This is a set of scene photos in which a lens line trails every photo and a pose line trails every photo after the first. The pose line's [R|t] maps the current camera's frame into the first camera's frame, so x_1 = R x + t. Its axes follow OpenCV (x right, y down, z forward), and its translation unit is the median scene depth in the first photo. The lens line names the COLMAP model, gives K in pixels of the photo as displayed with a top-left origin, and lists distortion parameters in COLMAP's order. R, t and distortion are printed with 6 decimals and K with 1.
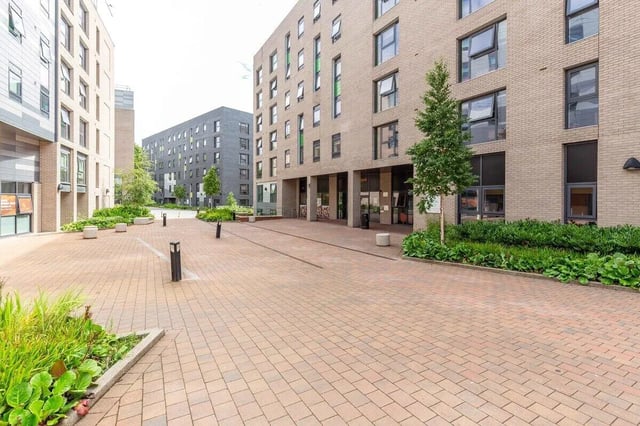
lens RADIAL K [[288.9, 0, 332.2], [0, 288.9, 196.9], [0, 0, 1]] dist [0.002620, 0.000675]
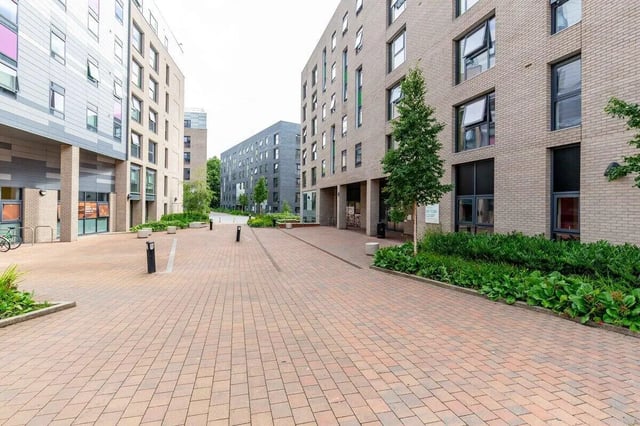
lens RADIAL K [[291.3, 0, 332.2], [0, 291.3, 201.0], [0, 0, 1]] dist [-0.002022, 0.000150]
pose [[0.970999, 0.002823, -0.239066, 0.190222], [-0.006033, 0.999901, -0.012693, -0.002630], [0.239007, 0.013767, 0.970920, -0.011043]]
